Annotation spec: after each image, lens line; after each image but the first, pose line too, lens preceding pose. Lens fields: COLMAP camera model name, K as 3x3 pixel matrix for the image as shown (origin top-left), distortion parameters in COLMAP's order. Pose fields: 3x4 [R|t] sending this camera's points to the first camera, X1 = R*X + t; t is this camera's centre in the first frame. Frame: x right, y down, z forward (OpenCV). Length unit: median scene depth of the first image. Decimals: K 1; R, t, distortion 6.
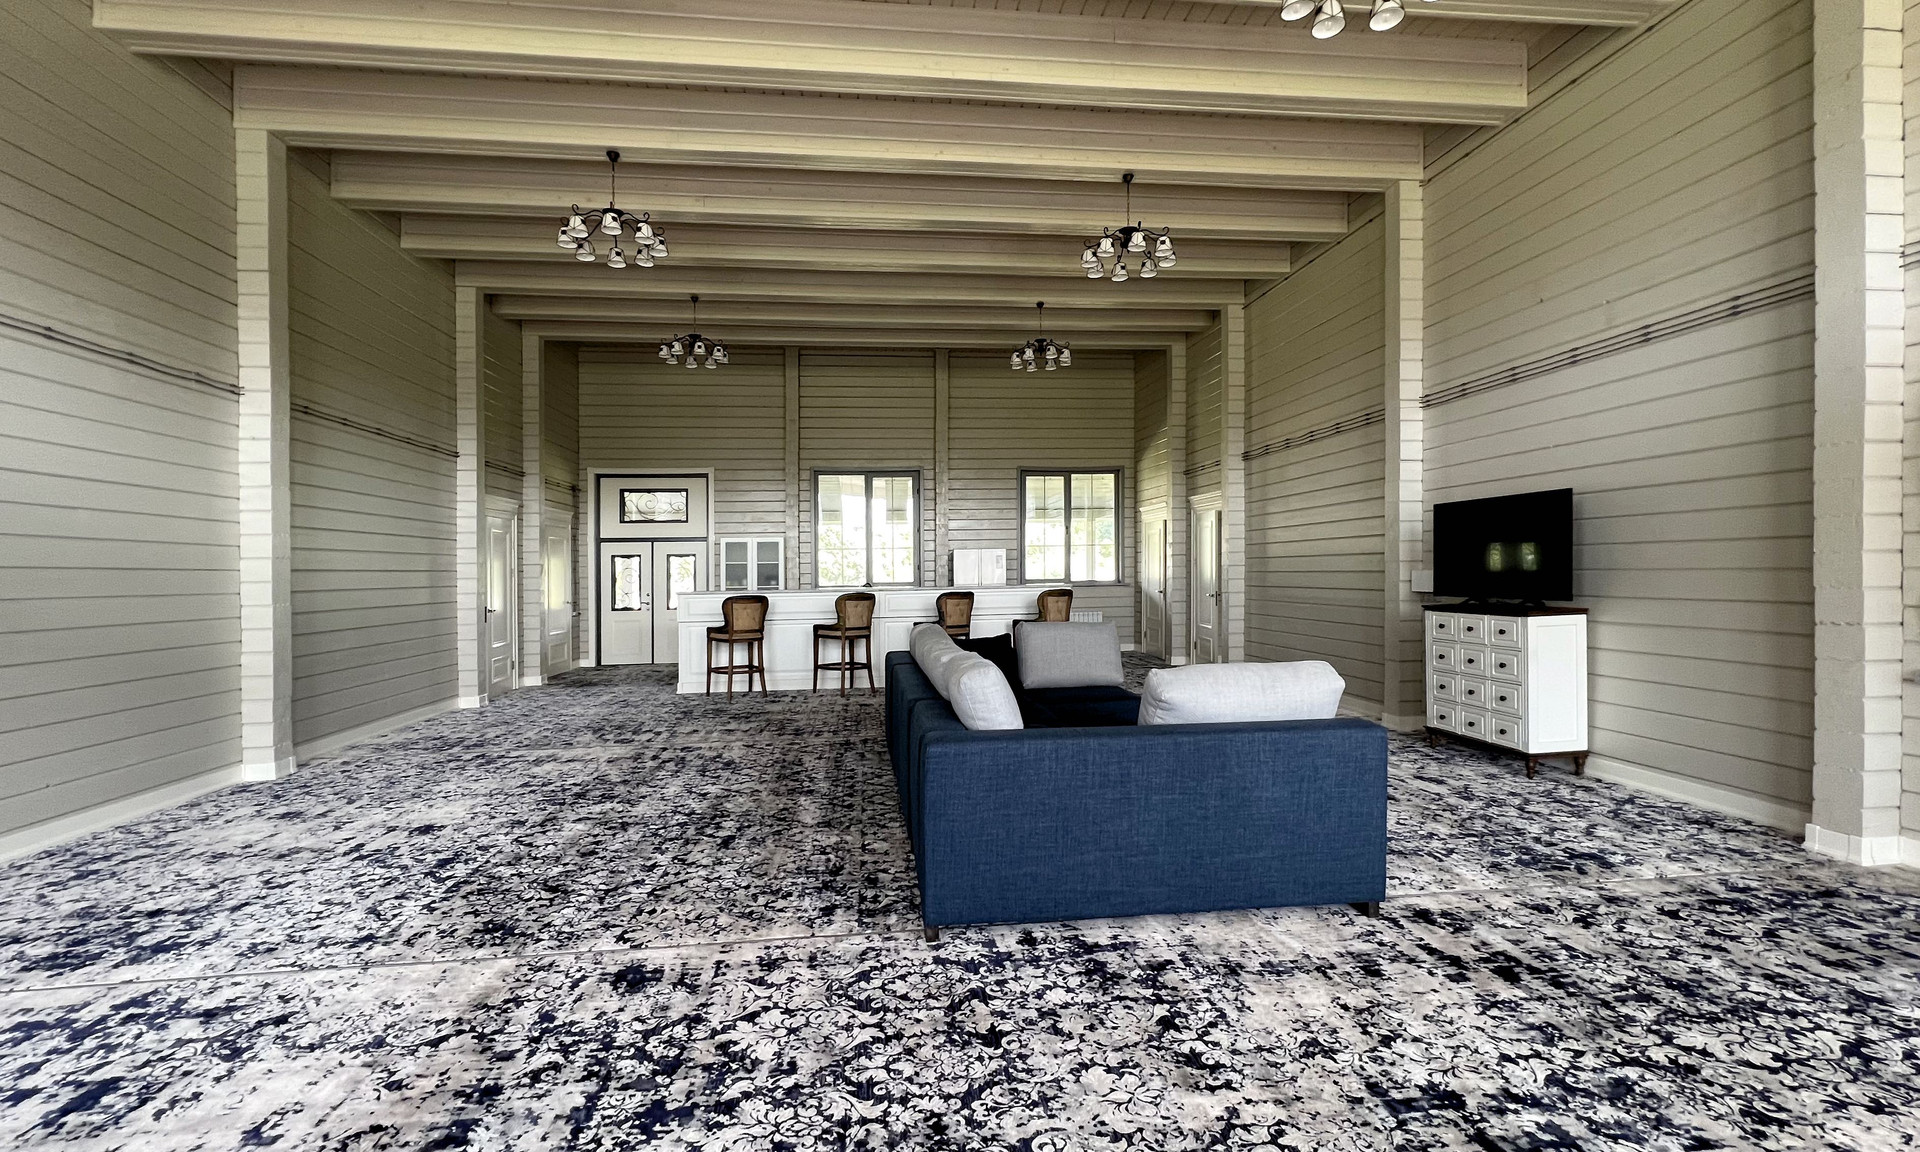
lens RADIAL K [[828.0, 0, 954.3], [0, 828.0, 571.4], [0, 0, 1]] dist [0.009299, -0.000930]
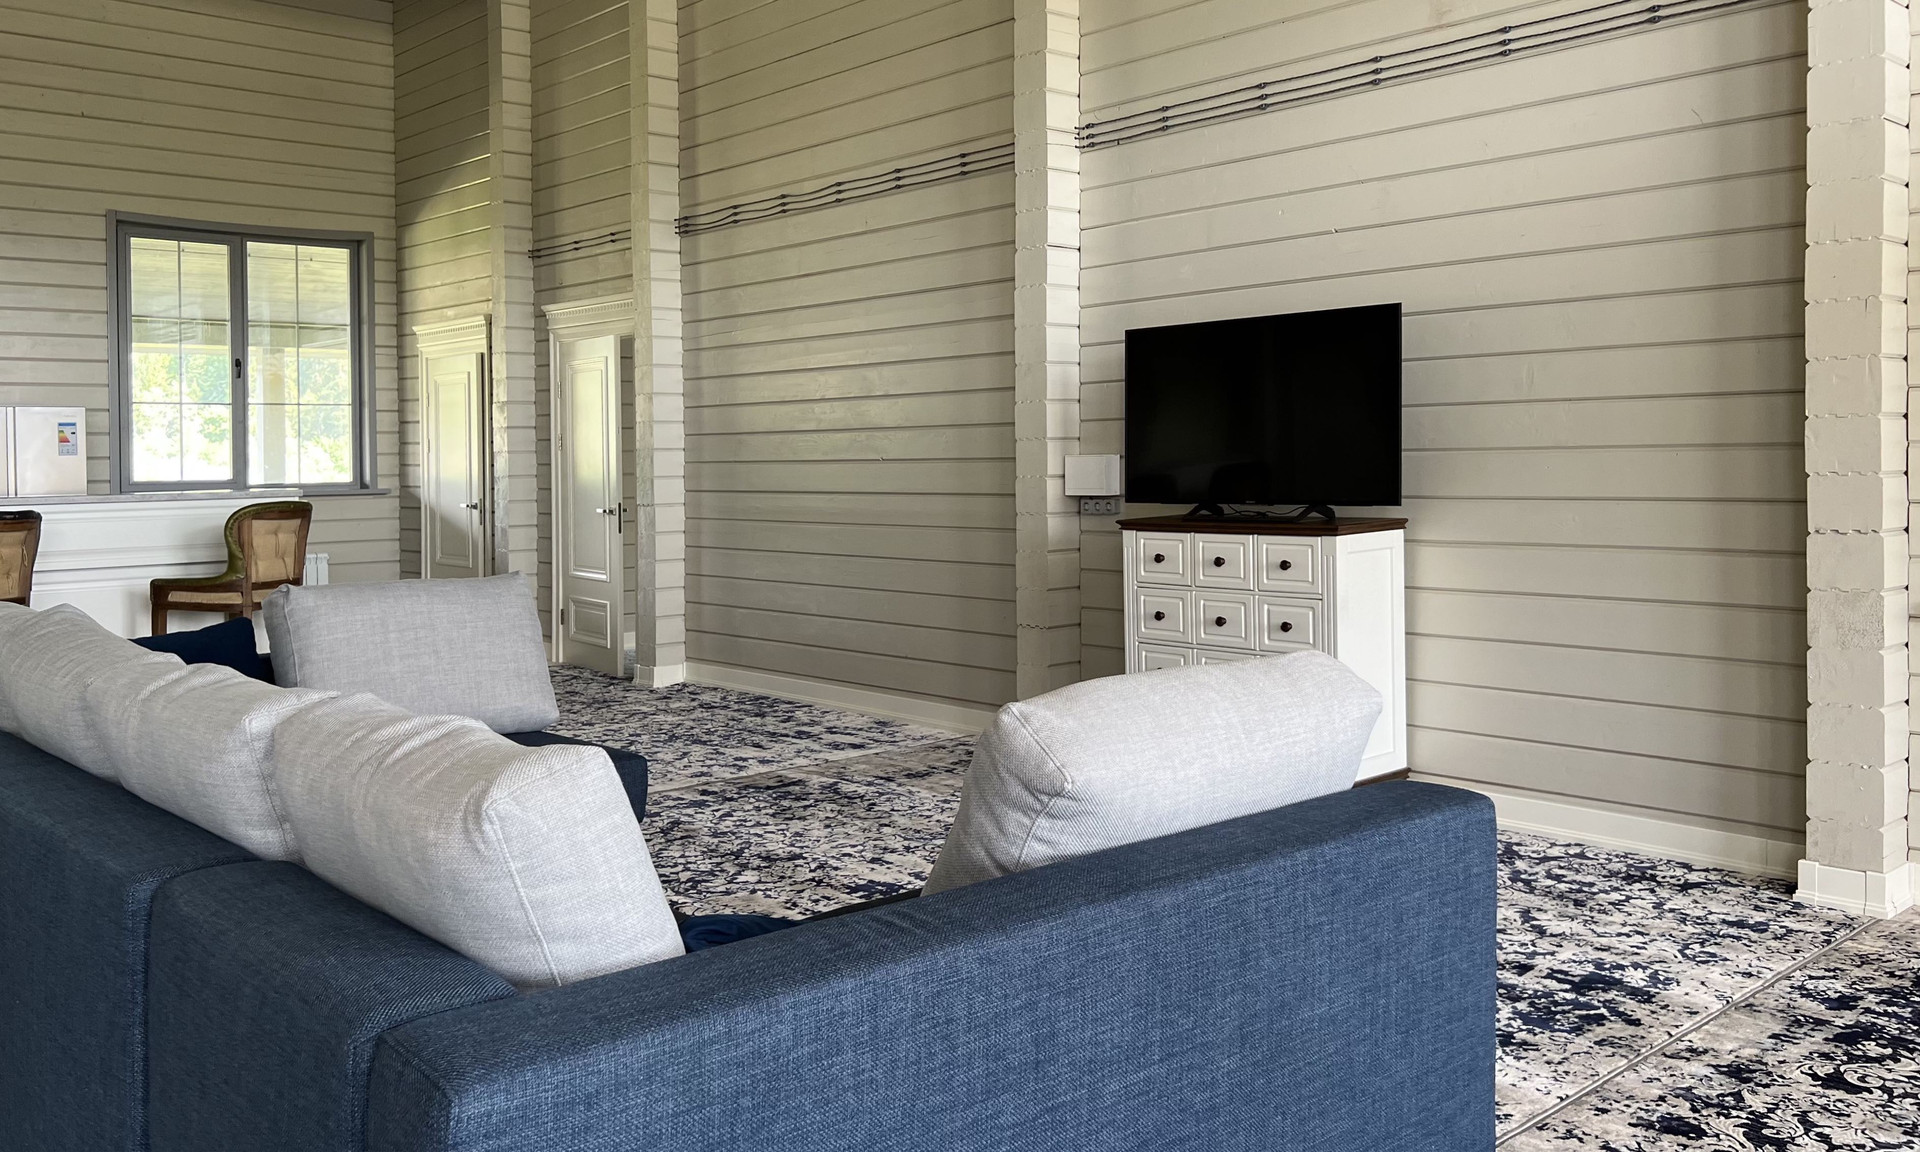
lens RADIAL K [[1558.7, 0, 957.2], [0, 1558.7, 496.2], [0, 0, 1]] dist [0.063188, -0.064059]
pose [[0.813816, -0.010905, 0.581020, -0.064764], [0.001458, 0.999859, 0.016723, 0.006349], [-0.581121, -0.012762, 0.813717, 0.180316]]
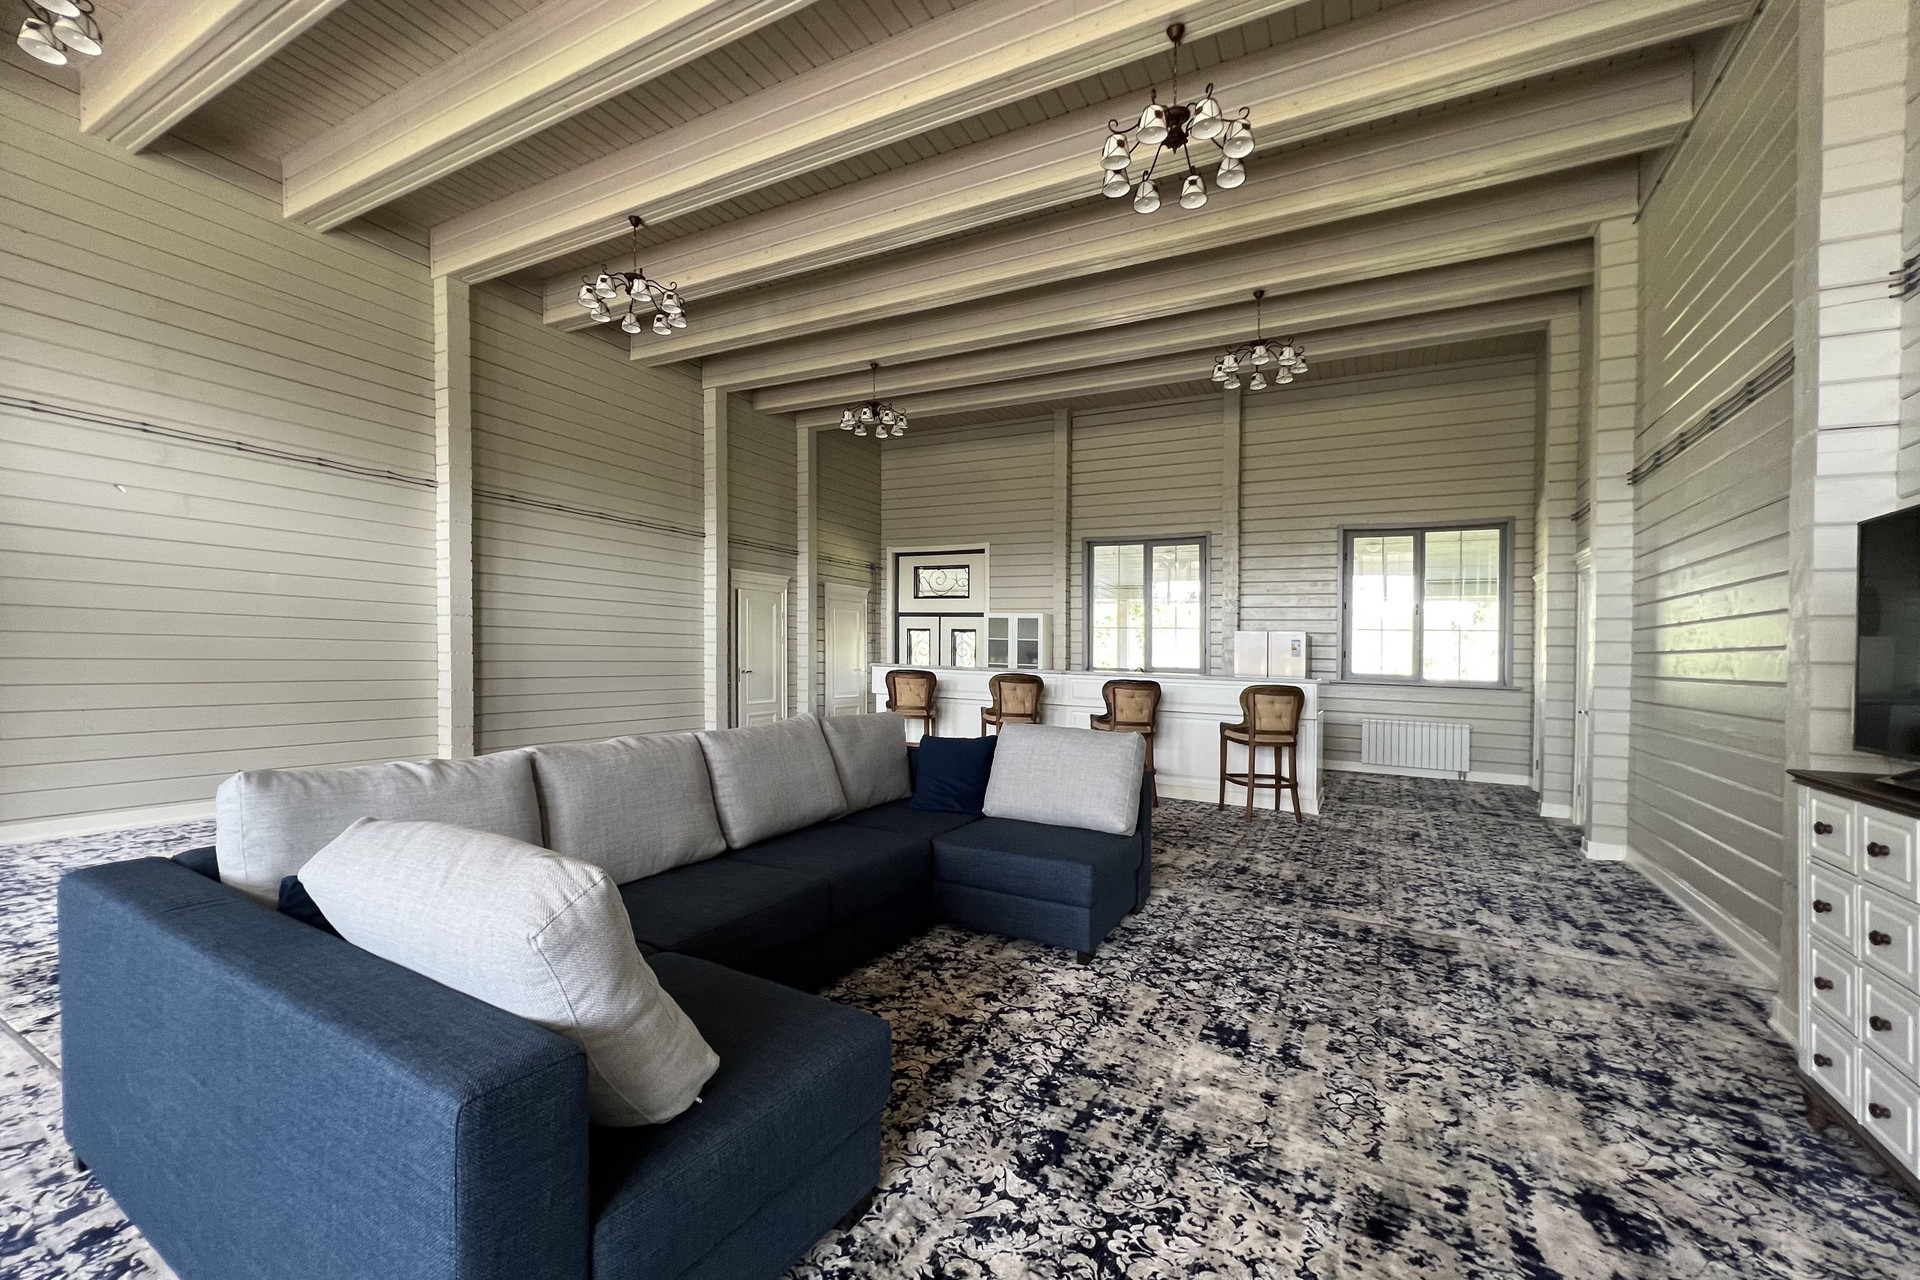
lens RADIAL K [[784.4, 0, 922.8], [0, 784.4, 650.6], [0, 0, 1]] dist [0.003080, 0.000925]
pose [[0.813718, 0.039440, -0.579920, 0.316070], [-0.041917, 0.999079, 0.009130, -0.002151], [0.579746, 0.016880, 0.814622, 0.311305]]
